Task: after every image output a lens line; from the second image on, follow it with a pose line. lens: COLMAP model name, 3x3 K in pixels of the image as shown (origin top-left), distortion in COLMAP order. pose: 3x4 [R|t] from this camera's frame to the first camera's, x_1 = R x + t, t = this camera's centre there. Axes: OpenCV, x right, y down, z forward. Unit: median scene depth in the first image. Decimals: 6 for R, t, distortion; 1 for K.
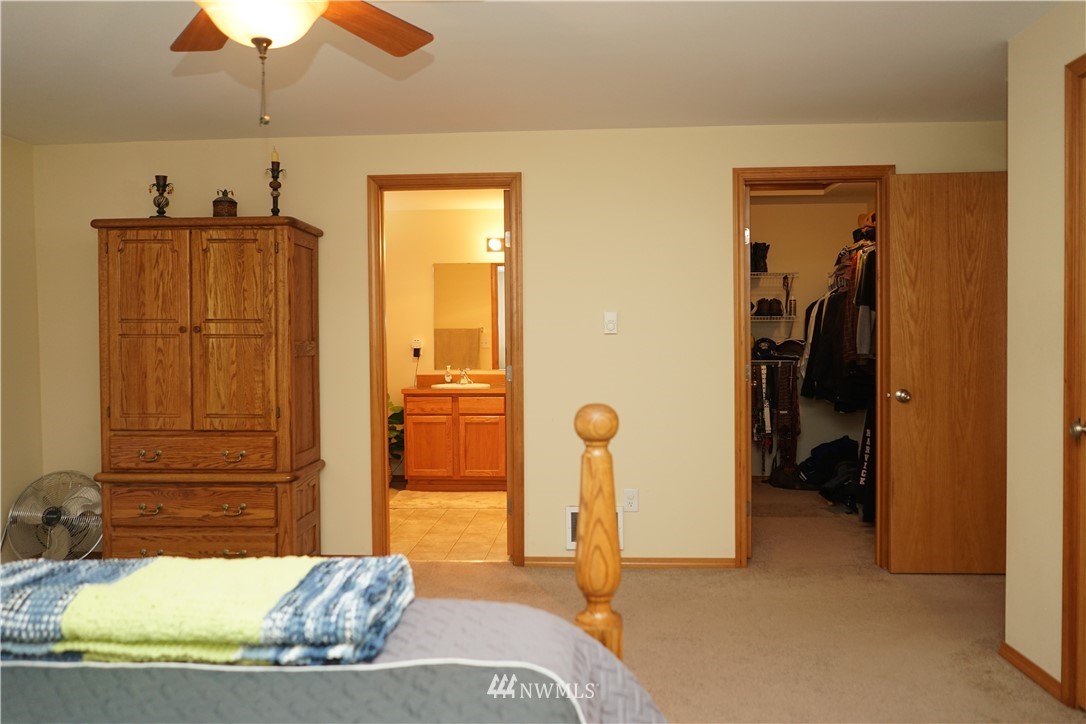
lens RADIAL K [[832.7, 0, 543.8], [0, 832.7, 361.7], [0, 0, 1]] dist [-0.023770, 0.012527]
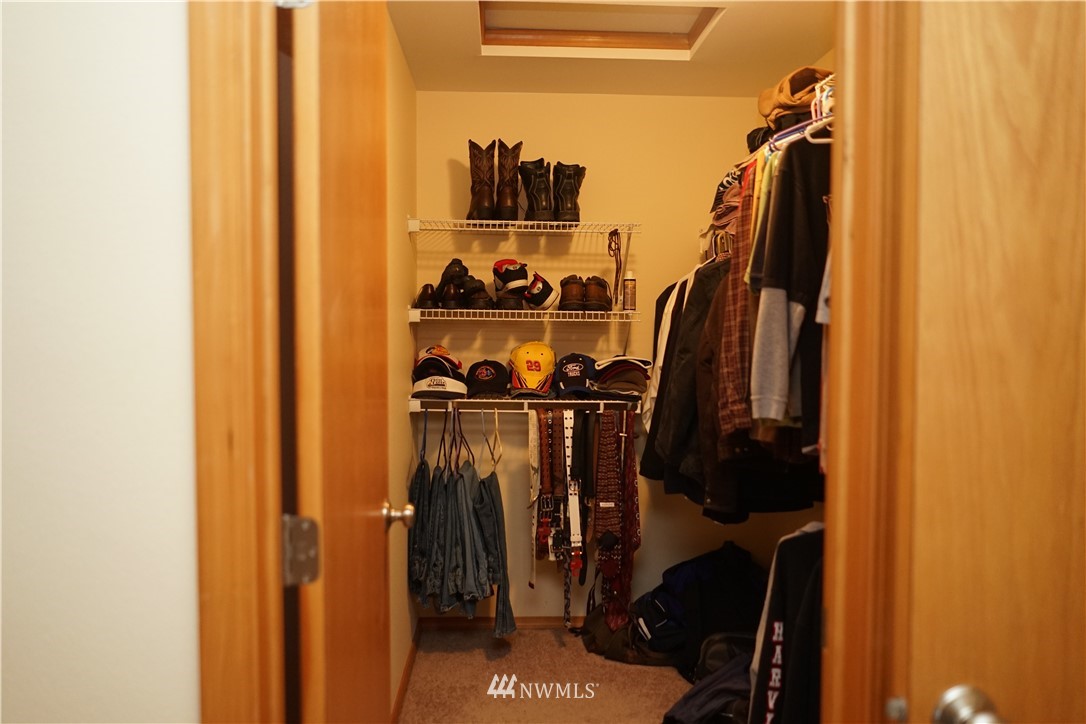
lens RADIAL K [[832.7, 0, 543.8], [0, 832.7, 361.7], [0, 0, 1]] dist [-0.023770, 0.012527]
pose [[0.993108, 0.009911, 0.116782, 0.191736], [-0.011354, 0.999867, 0.011704, -0.030200], [-0.116650, -0.012949, 0.993089, 0.510224]]
